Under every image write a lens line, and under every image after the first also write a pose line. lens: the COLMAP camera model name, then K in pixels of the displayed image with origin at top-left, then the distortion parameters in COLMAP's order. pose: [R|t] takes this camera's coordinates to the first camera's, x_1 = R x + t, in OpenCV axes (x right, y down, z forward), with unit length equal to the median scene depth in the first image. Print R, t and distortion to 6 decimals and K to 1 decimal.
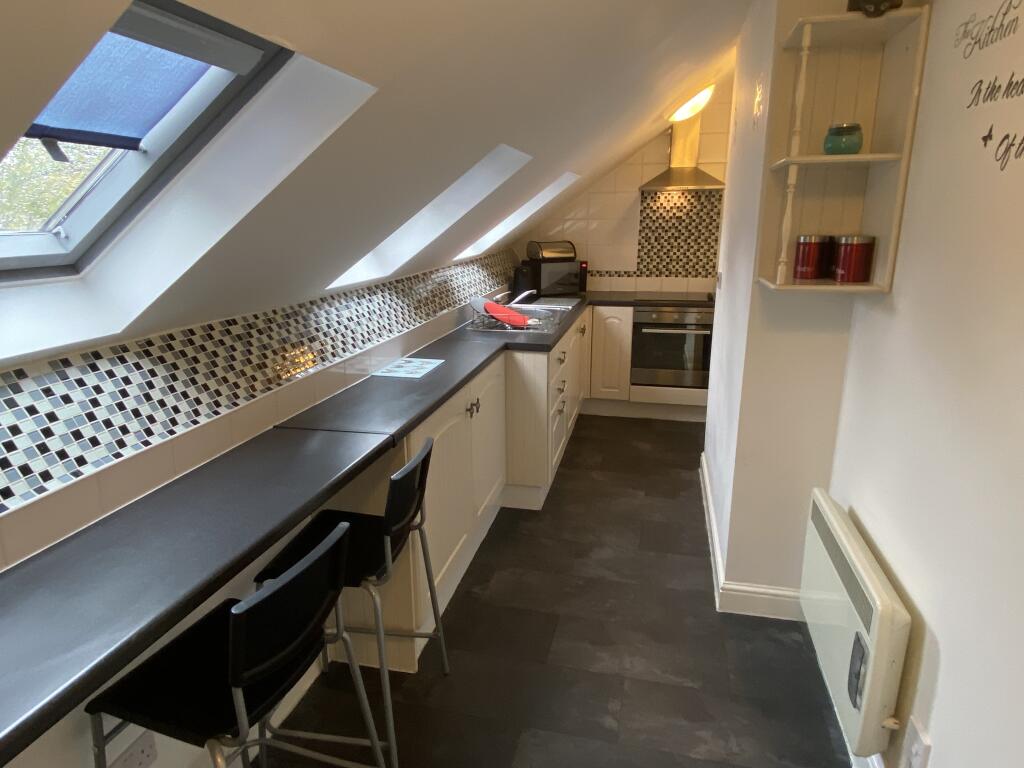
lens RADIAL K [[626.5, 0, 512.0], [0, 626.5, 384.0], [0, 0, 1]] dist [0.034021, 0.000610]
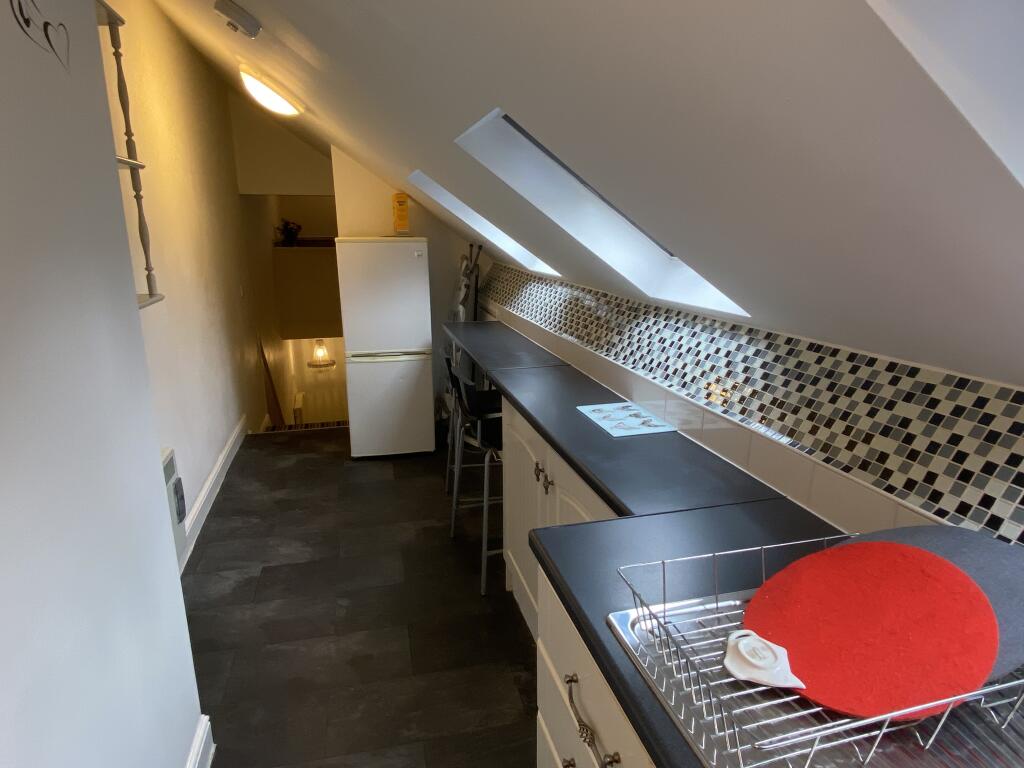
lens RADIAL K [[626.5, 0, 512.0], [0, 626.5, 384.0], [0, 0, 1]] dist [0.034021, 0.000610]
pose [[-0.885822, 0.123651, -0.447246, 0.314907], [-0.107277, 0.883159, 0.456642, -0.430924], [0.451453, 0.452483, -0.769057, 1.649232]]
